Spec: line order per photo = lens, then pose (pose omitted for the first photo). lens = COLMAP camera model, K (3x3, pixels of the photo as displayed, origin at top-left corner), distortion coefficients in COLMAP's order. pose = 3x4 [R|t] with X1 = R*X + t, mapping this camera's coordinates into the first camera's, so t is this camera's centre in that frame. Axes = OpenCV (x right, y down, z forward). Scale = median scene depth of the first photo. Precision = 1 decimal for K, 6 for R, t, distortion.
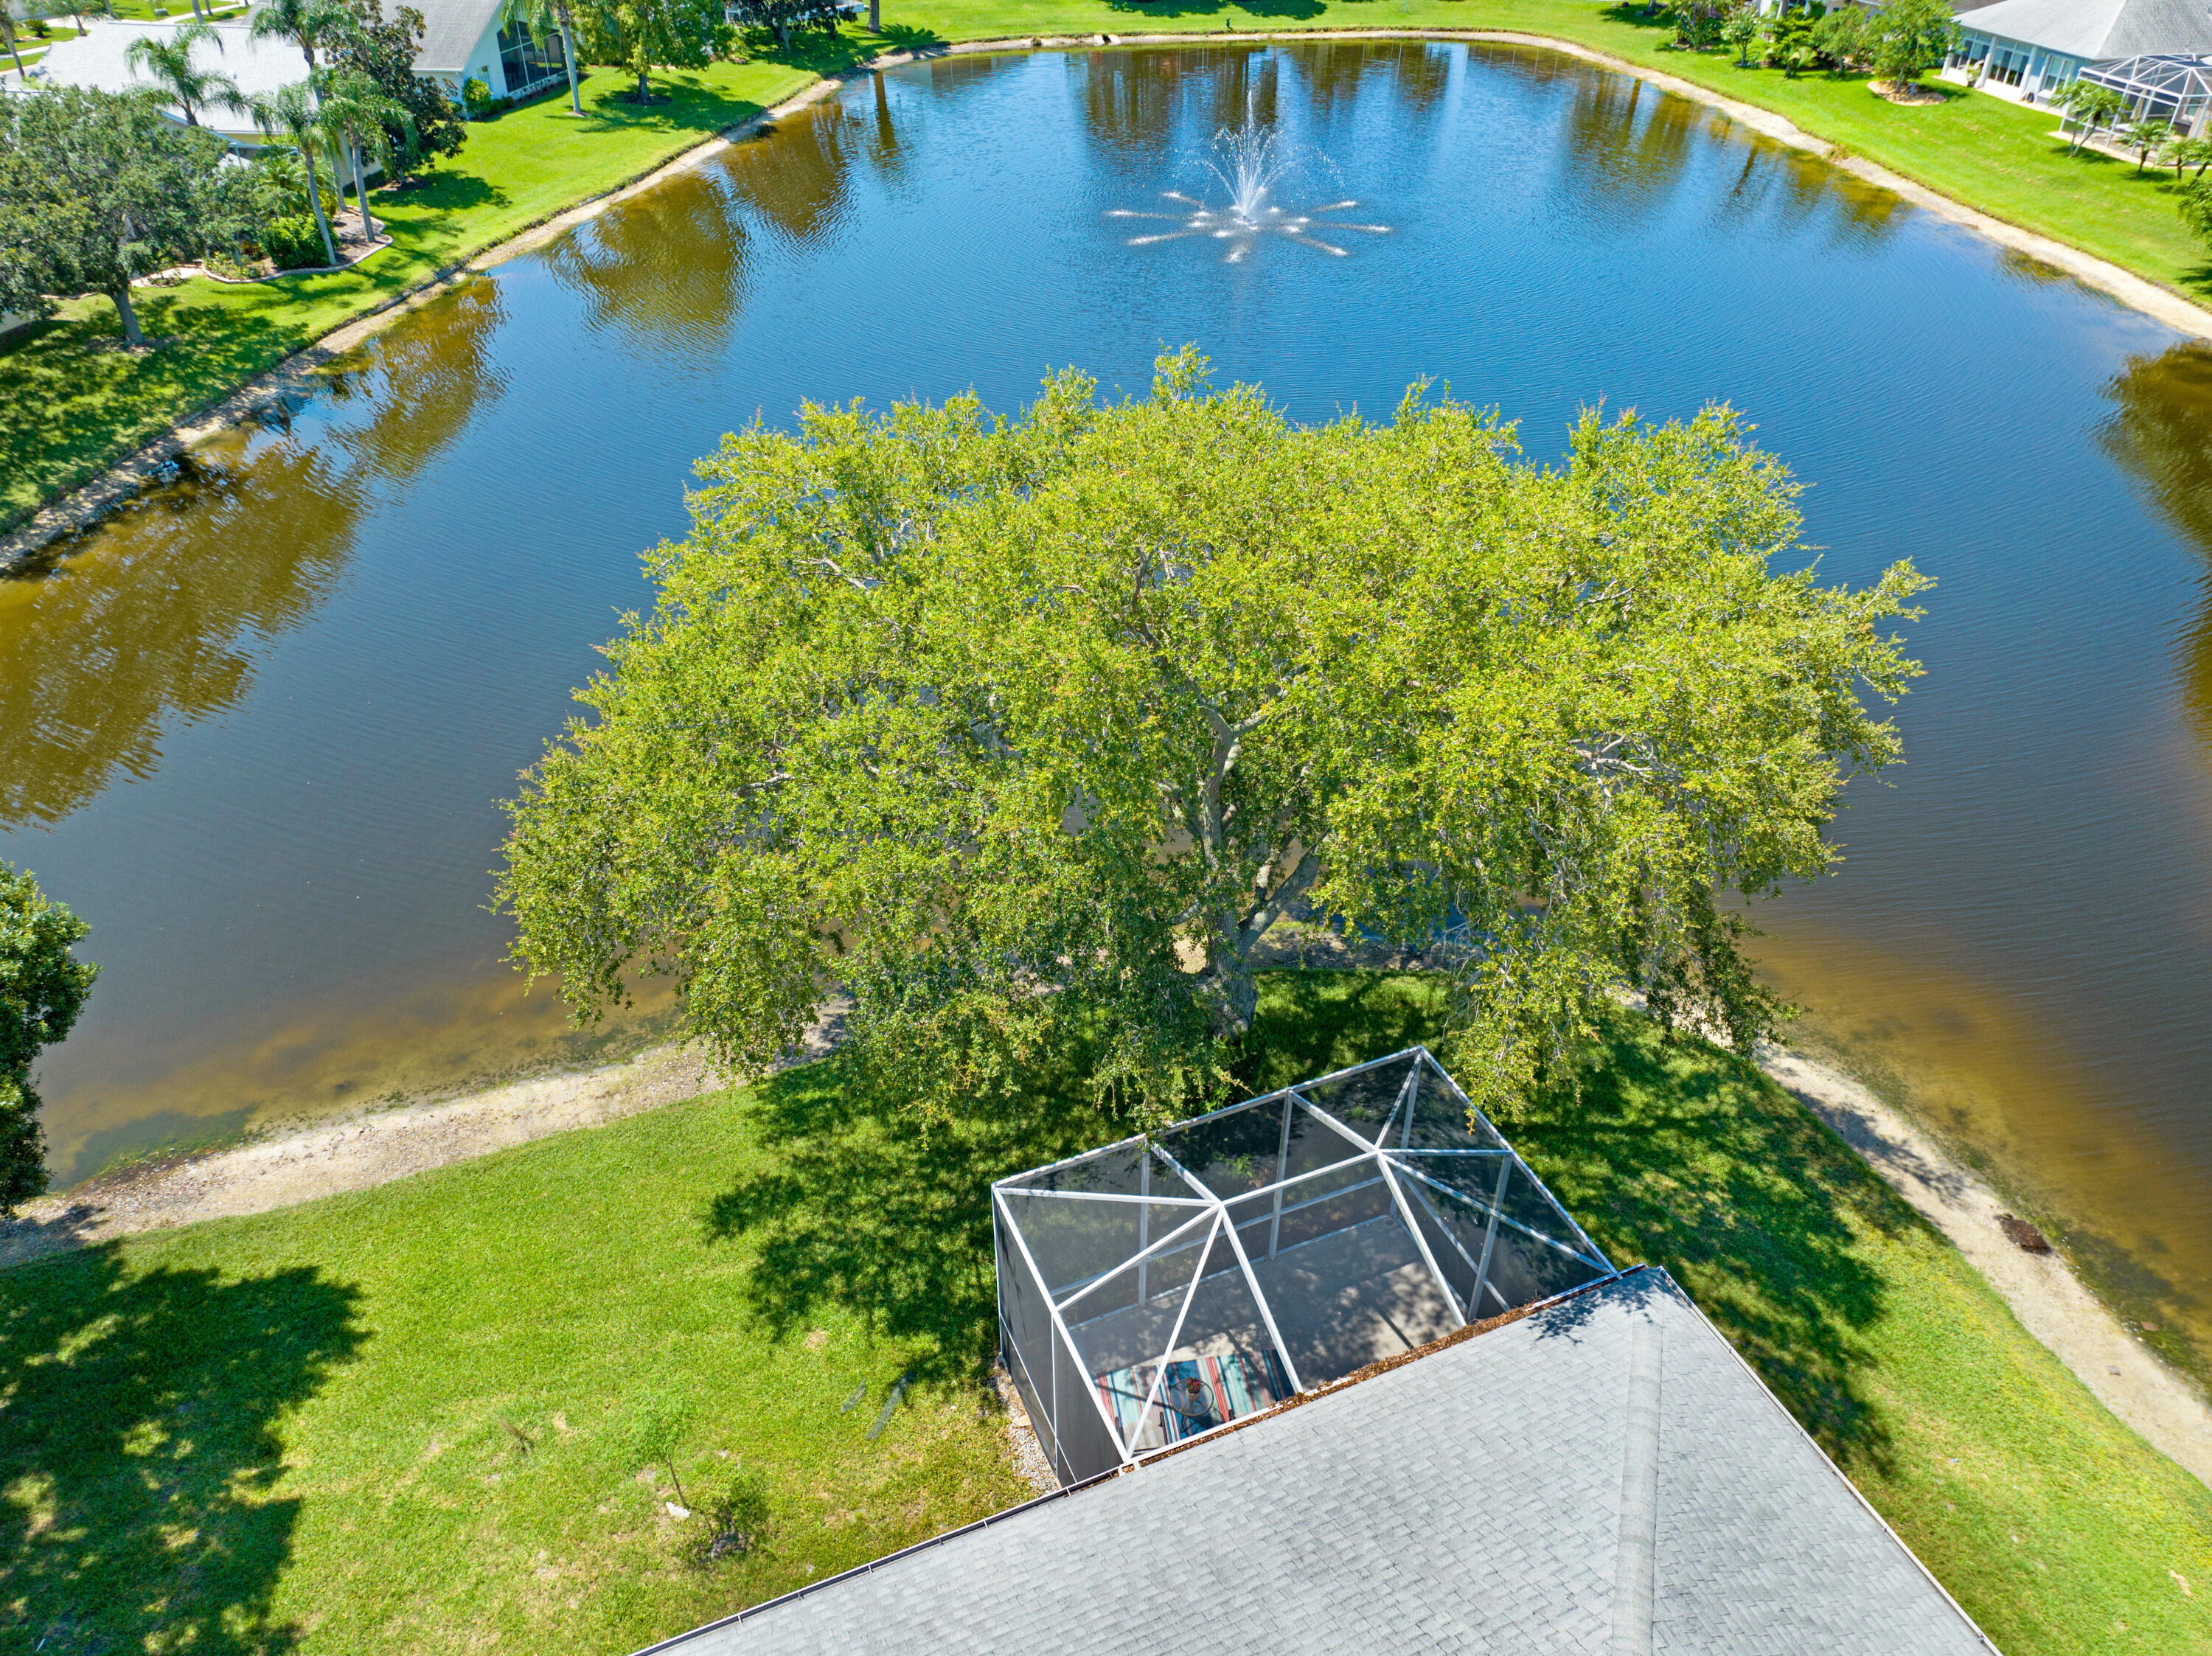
lens RADIAL K [[1545.4, 0, 1091.7], [0, 1545.4, 794.2], [0, 0, 1]] dist [-0.052743, 0.024006]
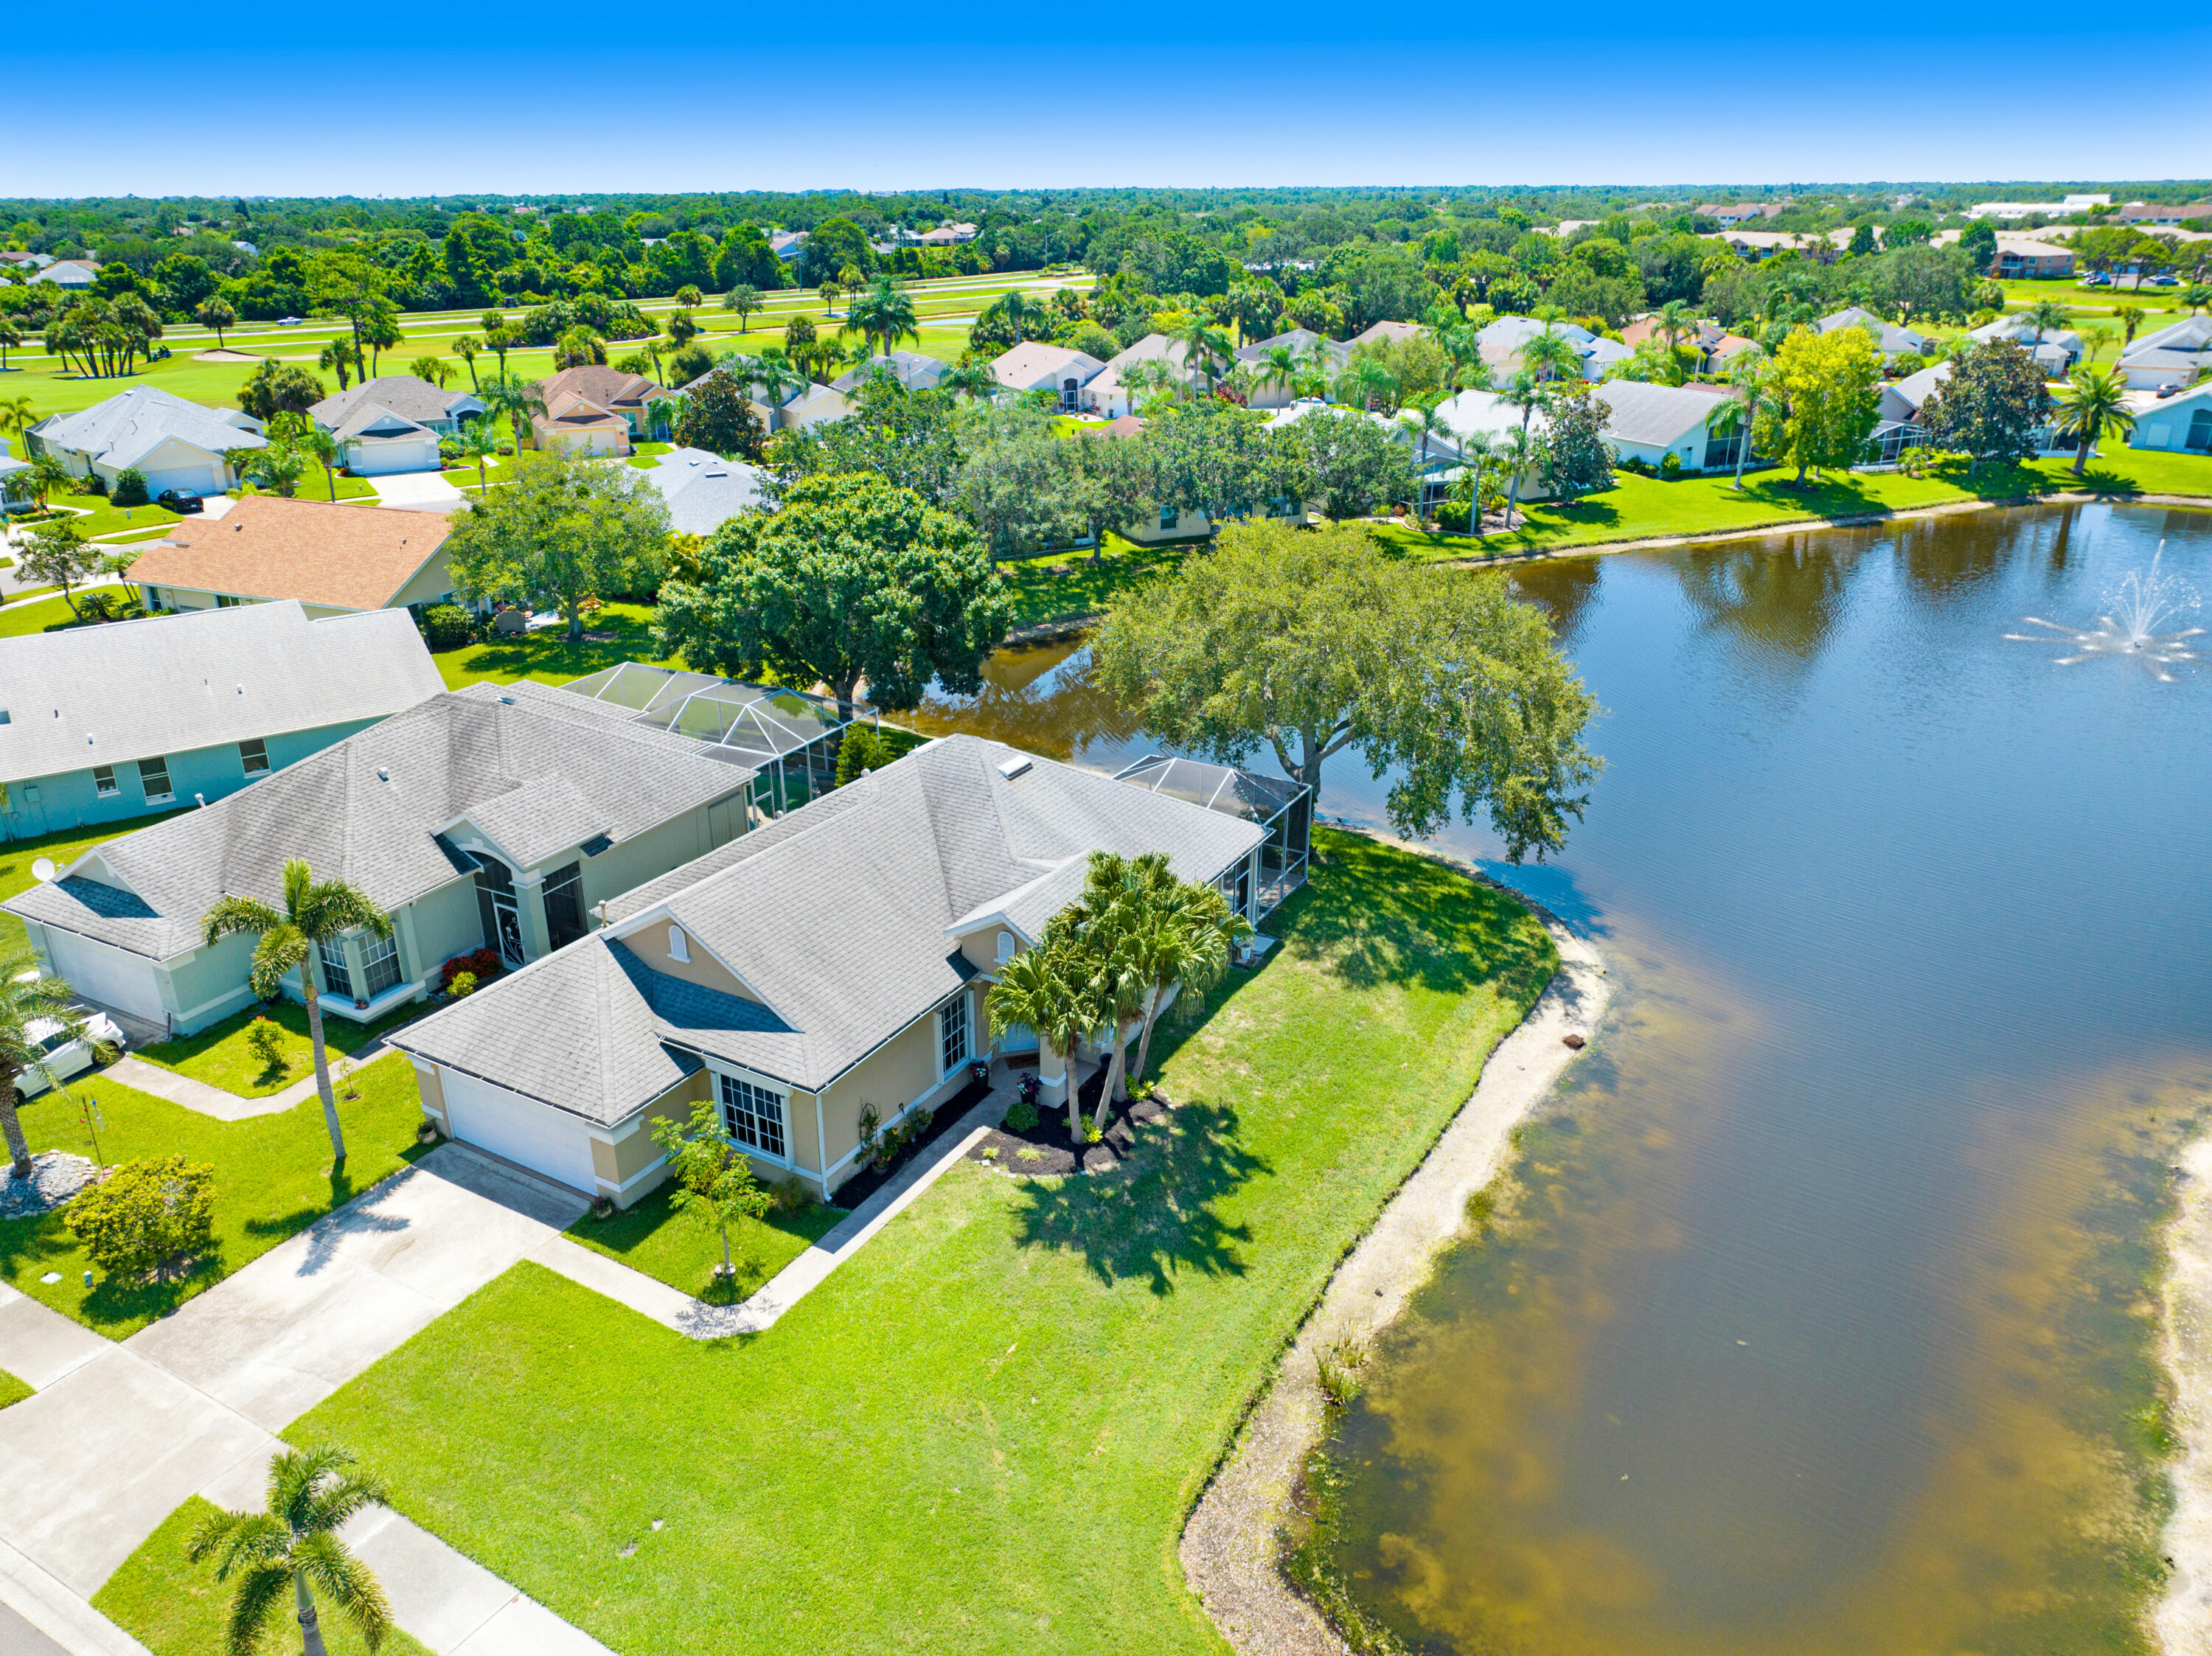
lens RADIAL K [[1545.4, 0, 1102.7], [0, 1545.4, 857.2], [0, 0, 1]] dist [-0.052743, 0.024006]
pose [[0.599240, 0.315002, -0.735992, 0.662852], [-0.453671, 0.891088, 0.012007, 0.138260], [0.659616, 0.326703, 0.676884, -0.302160]]
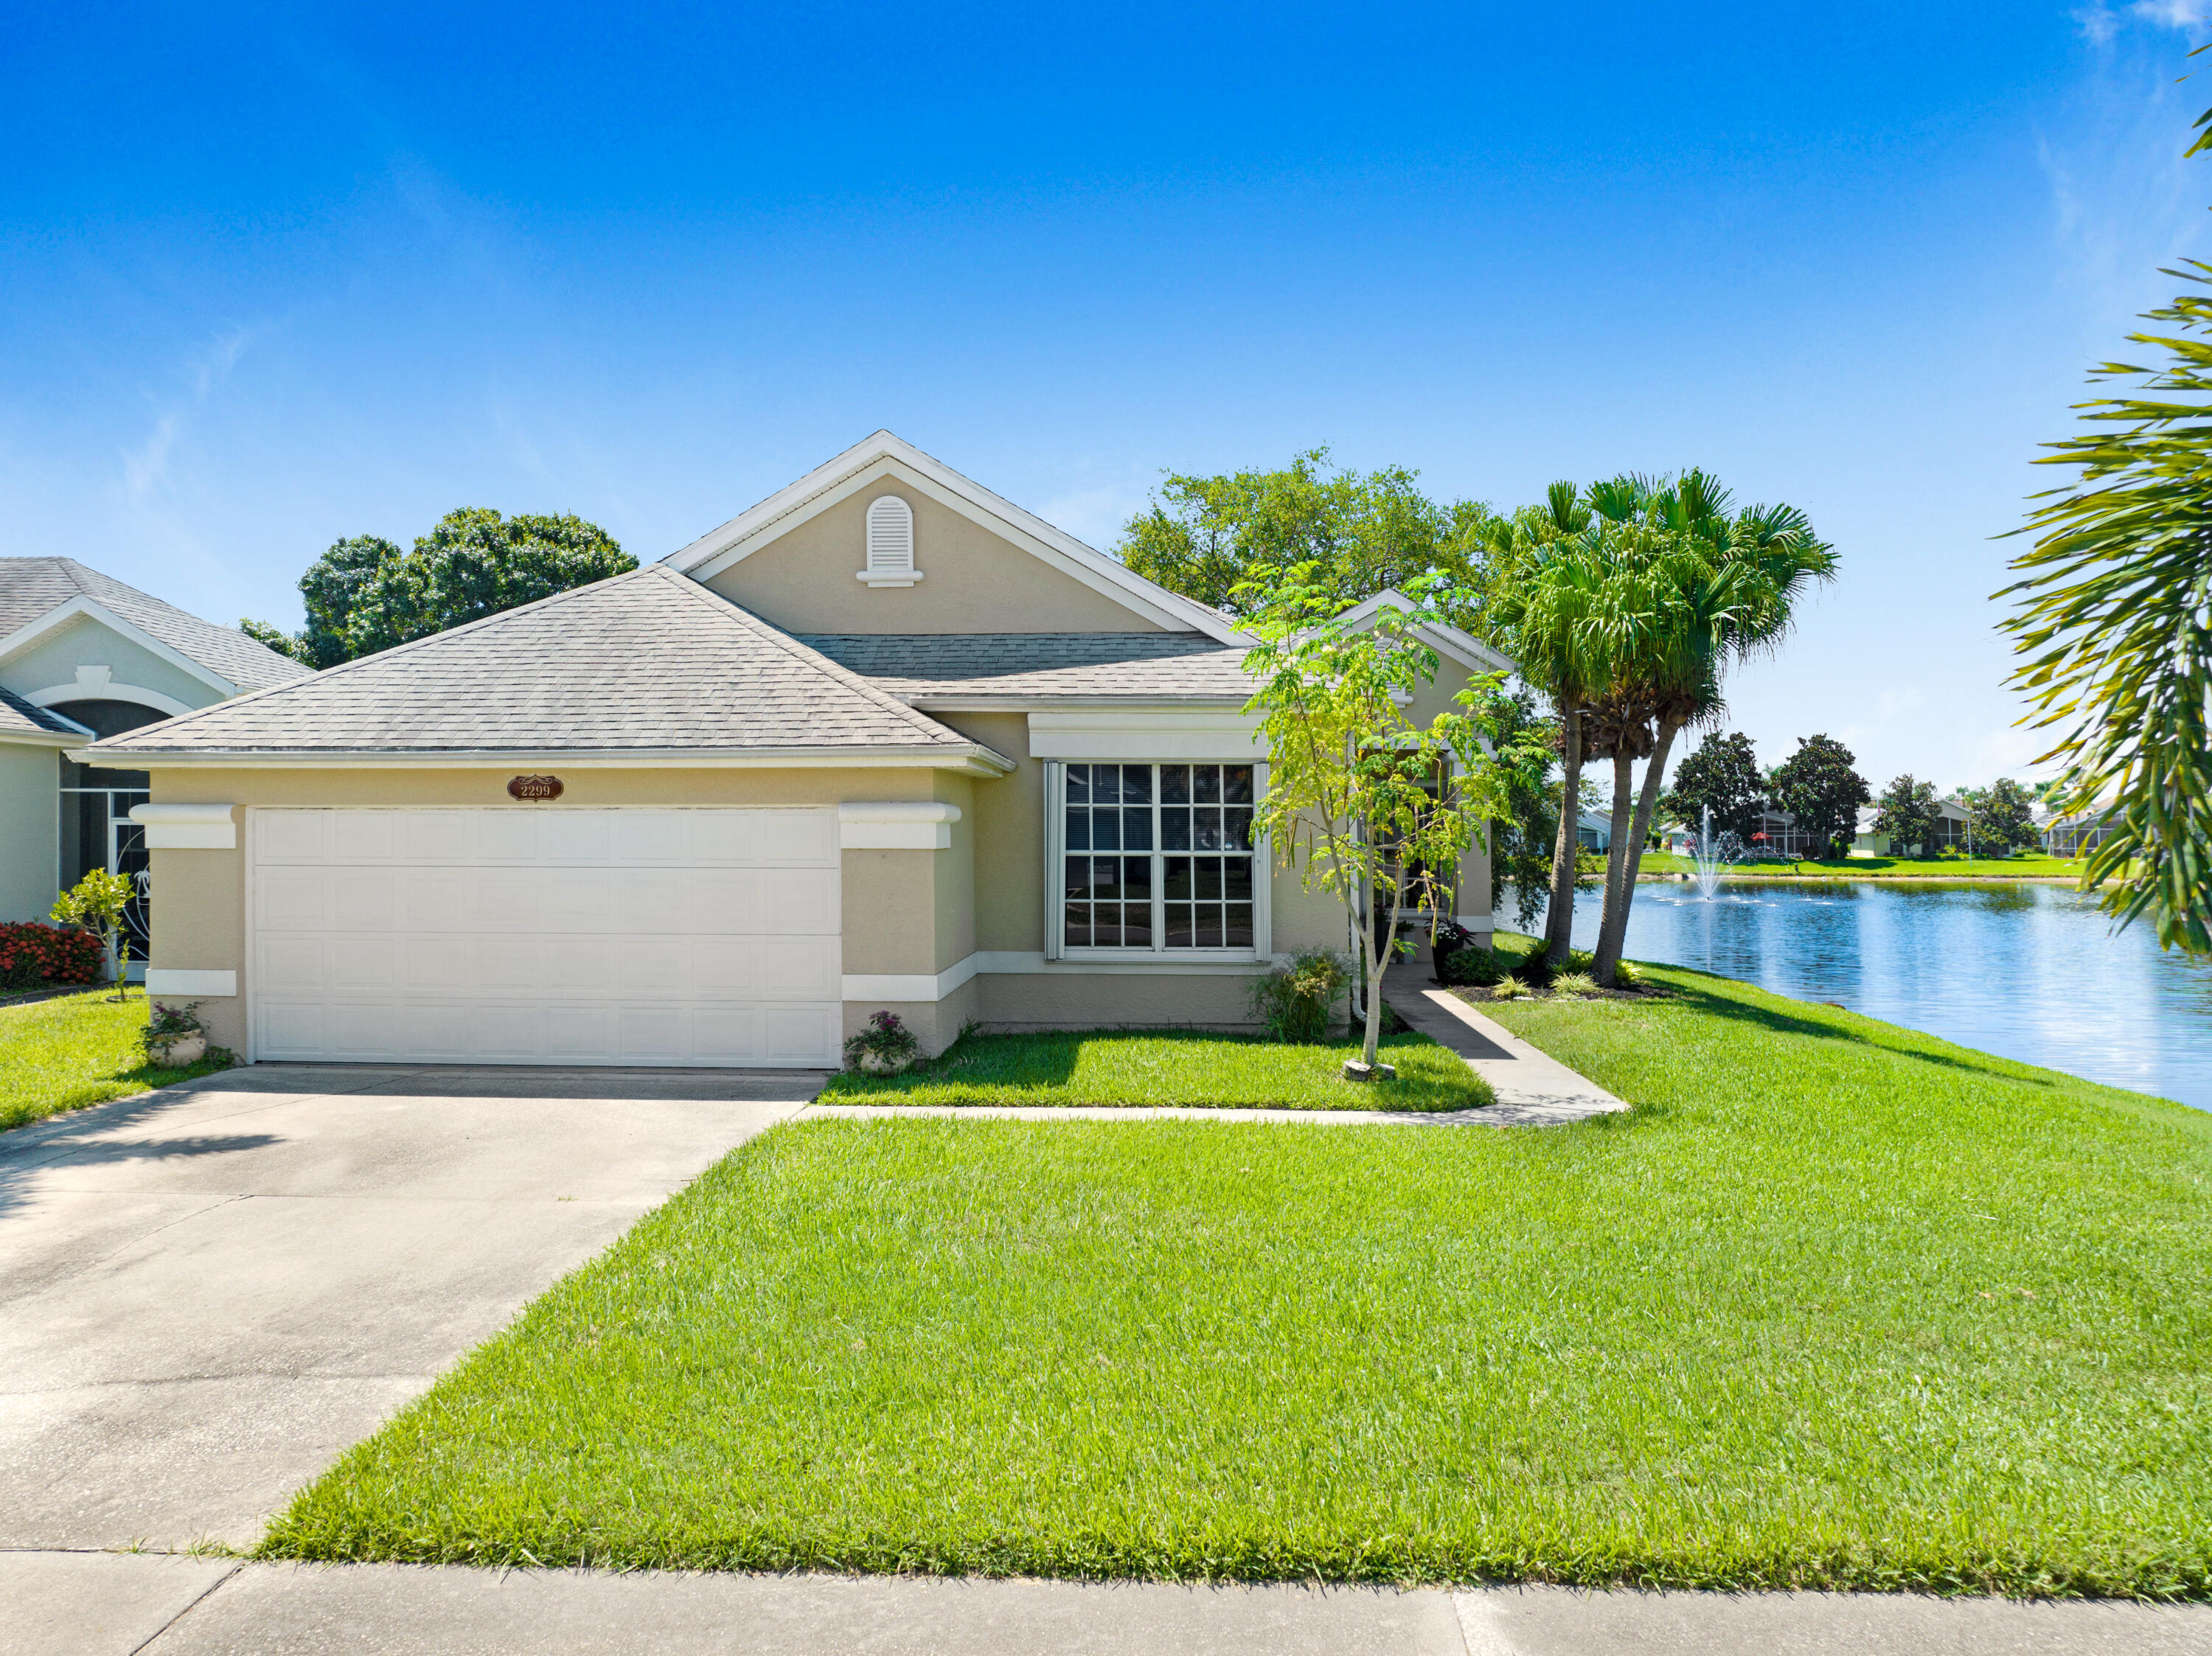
lens RADIAL K [[1545.4, 0, 1098.7], [0, 1545.4, 860.1], [0, 0, 1]] dist [-0.052743, 0.024006]
pose [[0.895244, -0.024130, -0.444922, 0.268052], [-0.230439, 0.829554, -0.508664, 0.436643], [0.381361, 0.557905, 0.737093, -0.140258]]
